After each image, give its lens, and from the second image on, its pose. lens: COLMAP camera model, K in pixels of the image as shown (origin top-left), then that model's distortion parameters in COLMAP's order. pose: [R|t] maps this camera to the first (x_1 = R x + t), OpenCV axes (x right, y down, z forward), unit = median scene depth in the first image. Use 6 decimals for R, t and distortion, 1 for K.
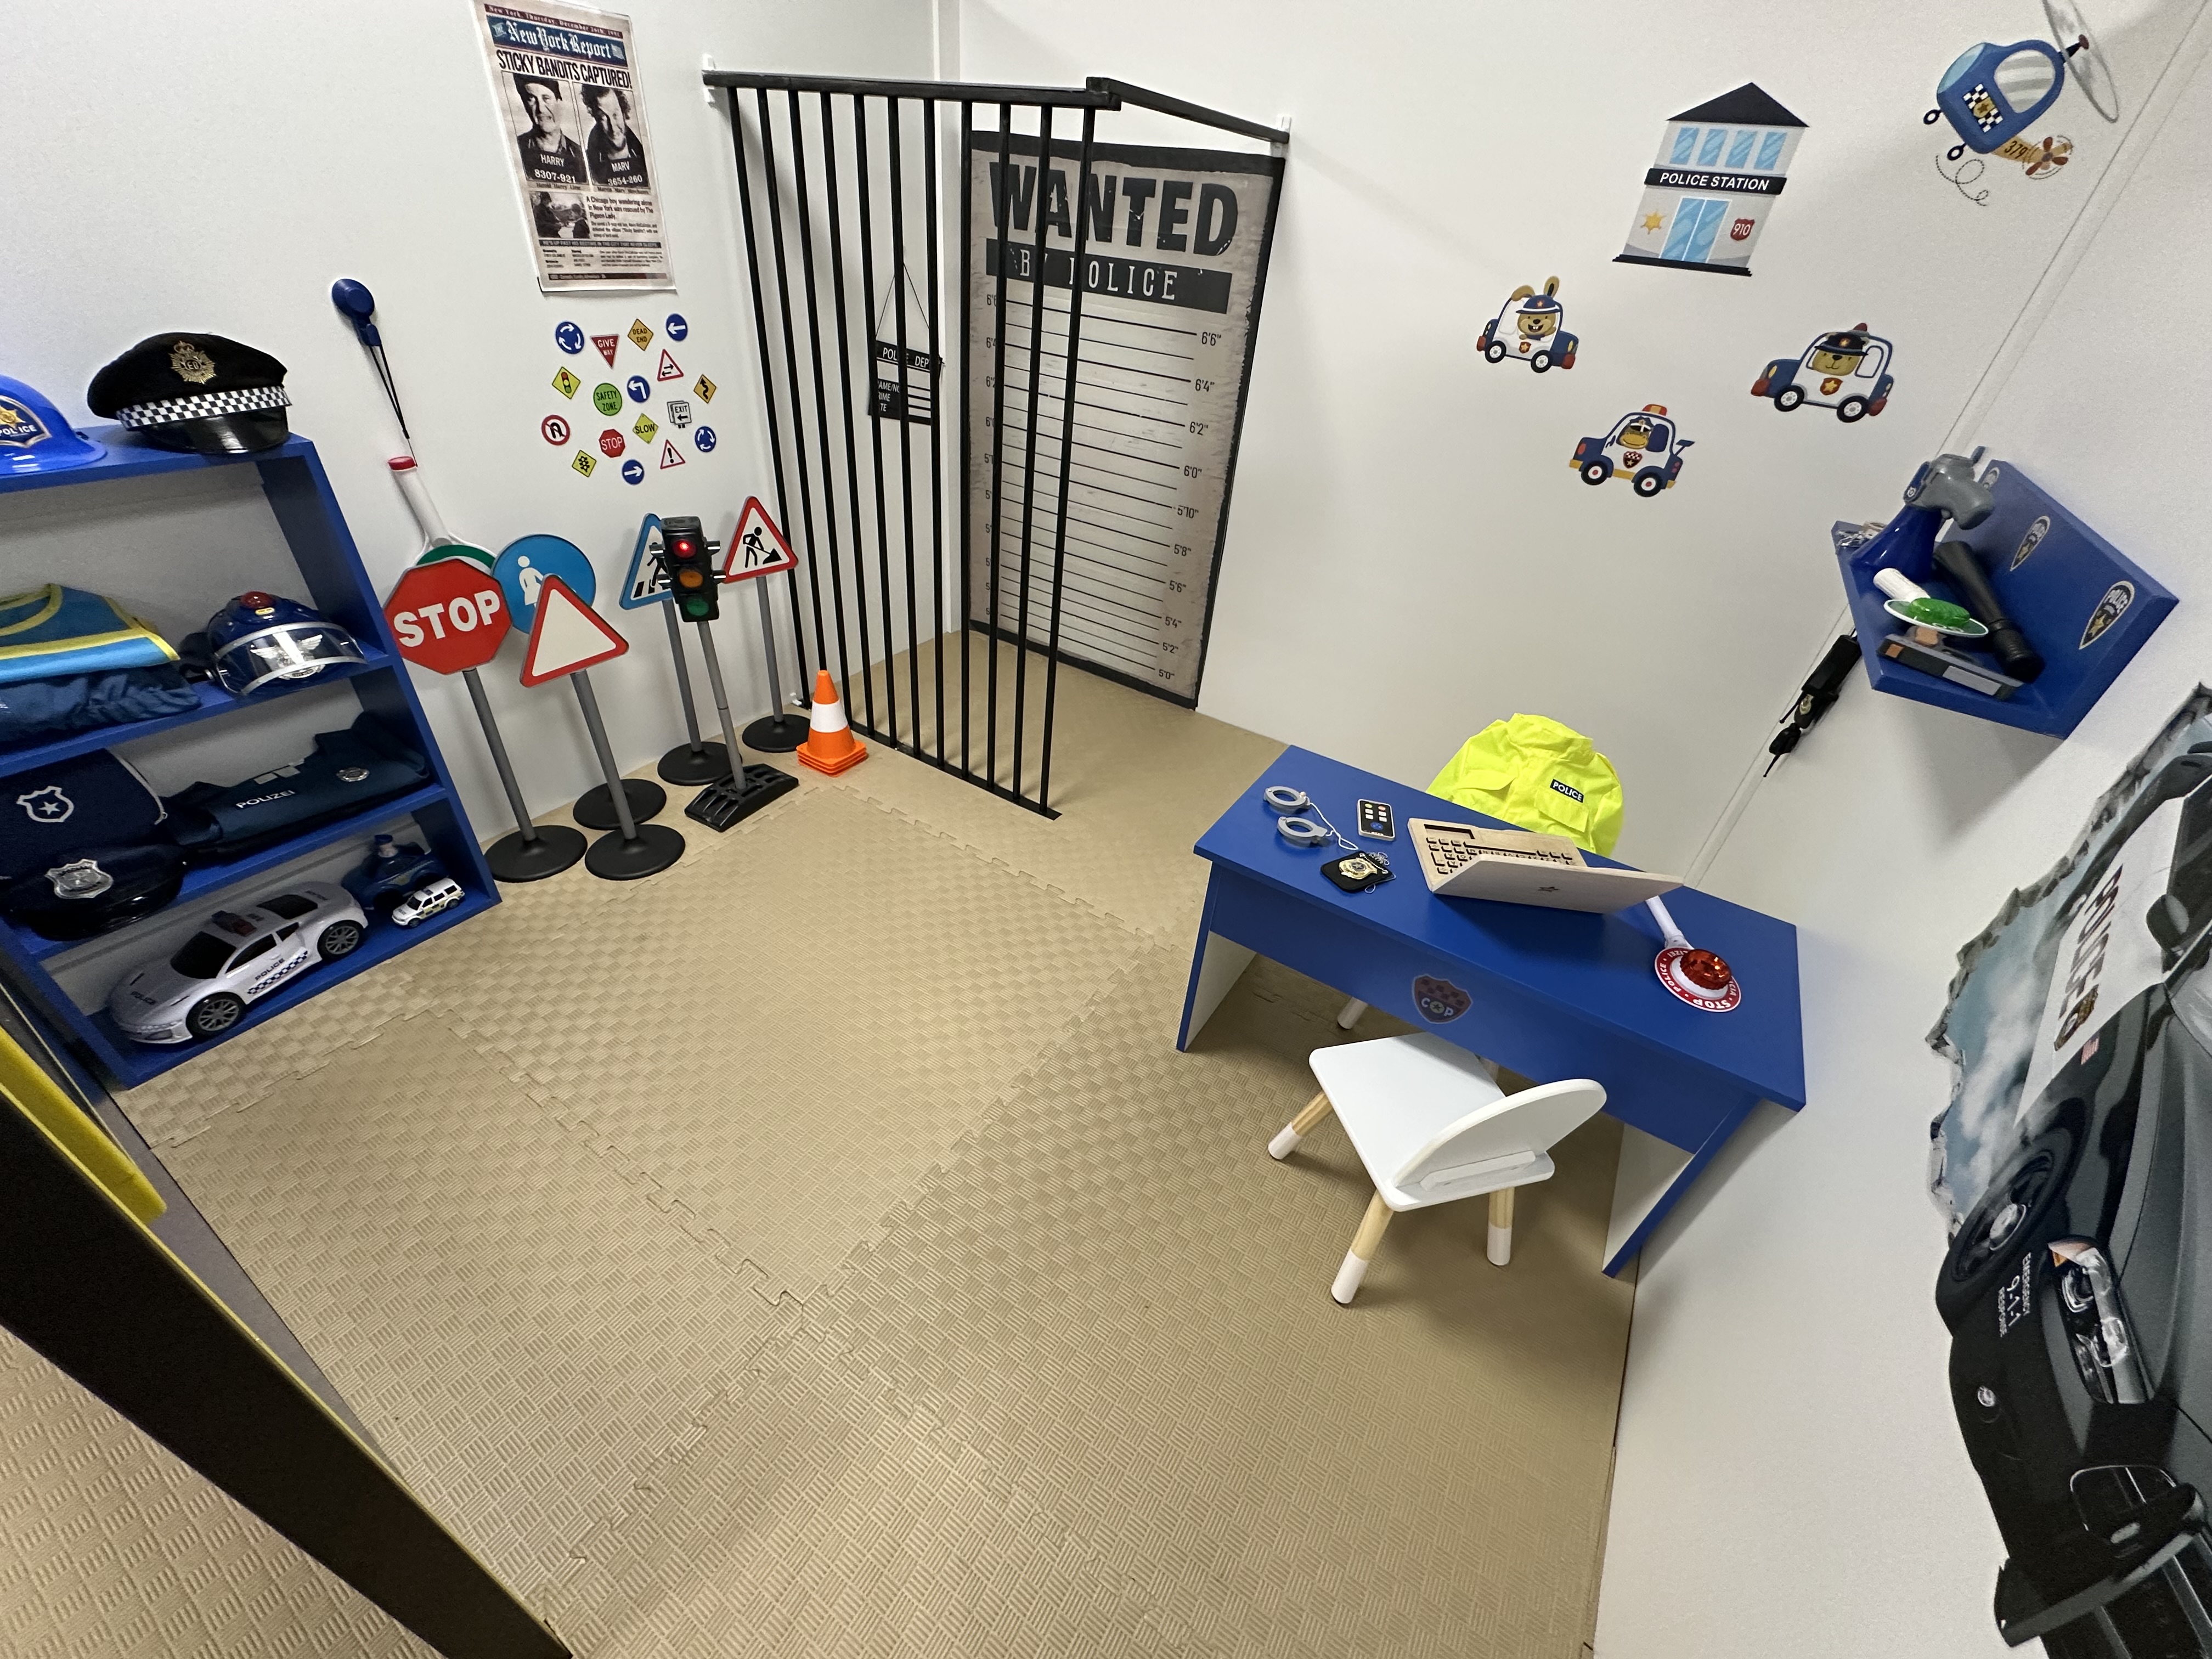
lens RADIAL K [[880.8, 0, 1102.3], [0, 880.8, 828.4], [0, 0, 1]] dist [-0.009487, 0.002206]
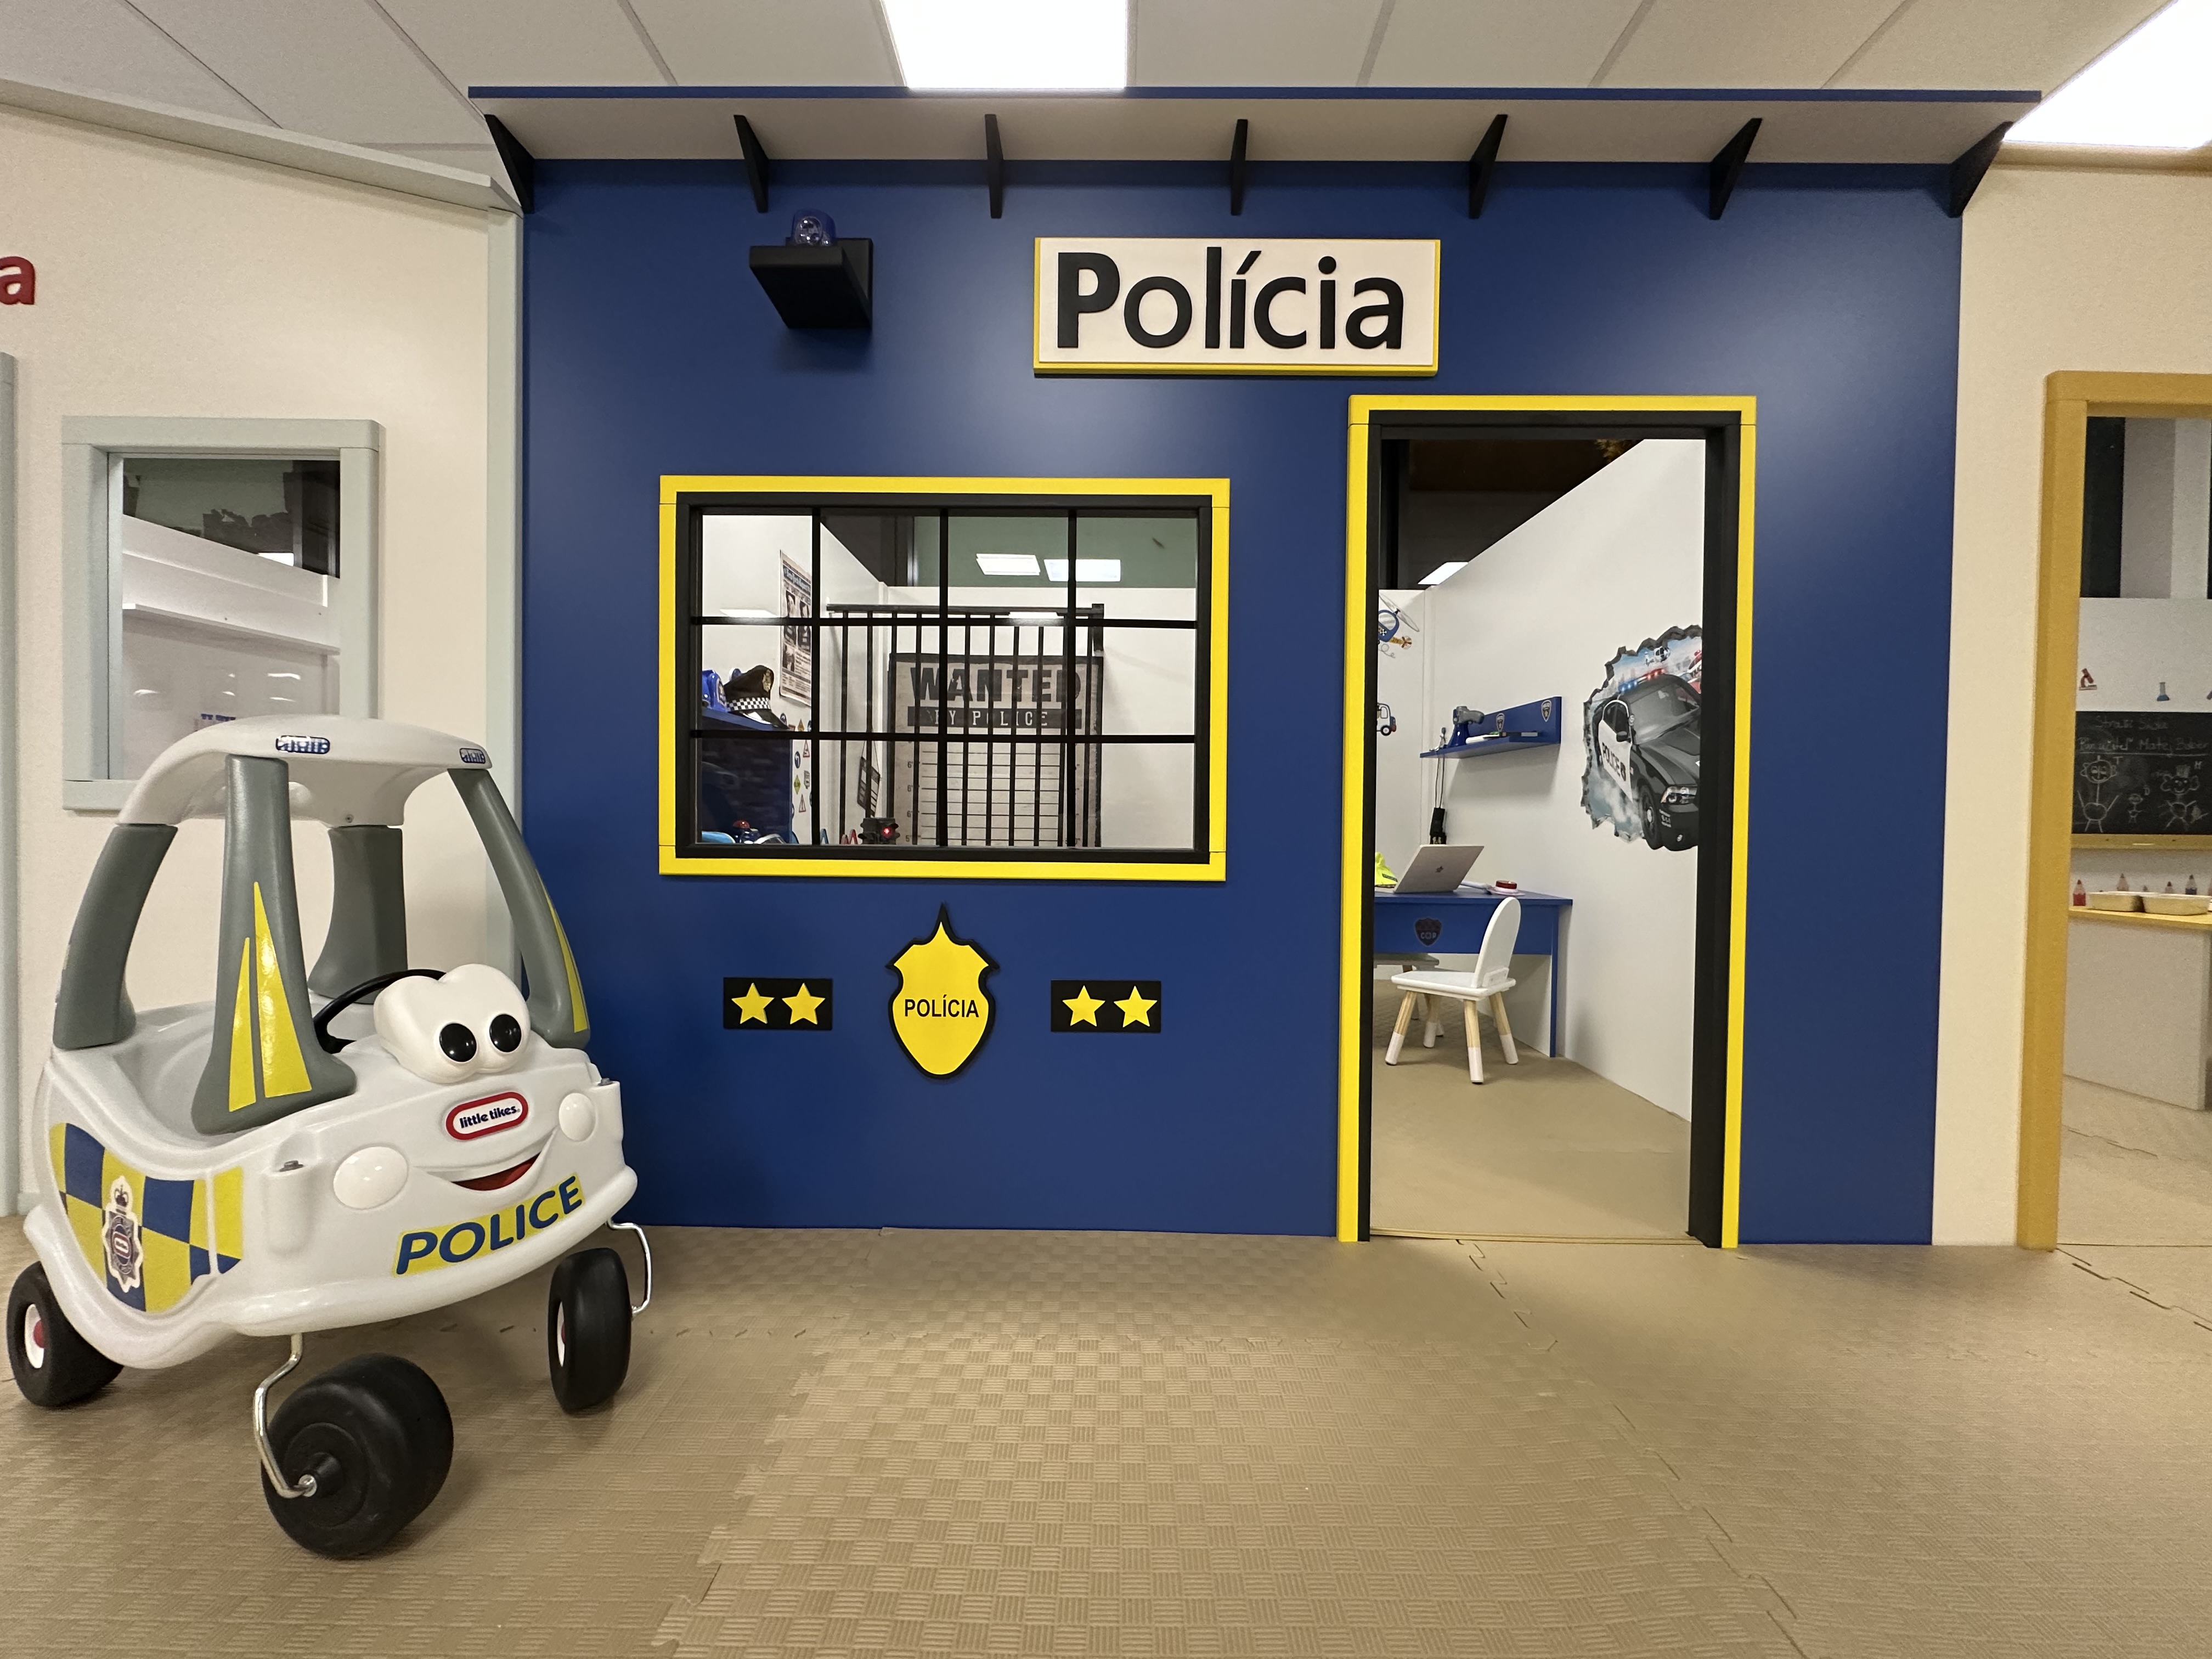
lens RADIAL K [[880.8, 0, 1106.0], [0, 880.8, 835.0], [0, 0, 1]] dist [-0.009487, 0.002206]
pose [[0.841336, -0.084658, 0.533841, -0.584993], [0.361189, 0.822825, -0.438750, 0.284372], [-0.402114, 0.561953, 0.722850, -0.129739]]
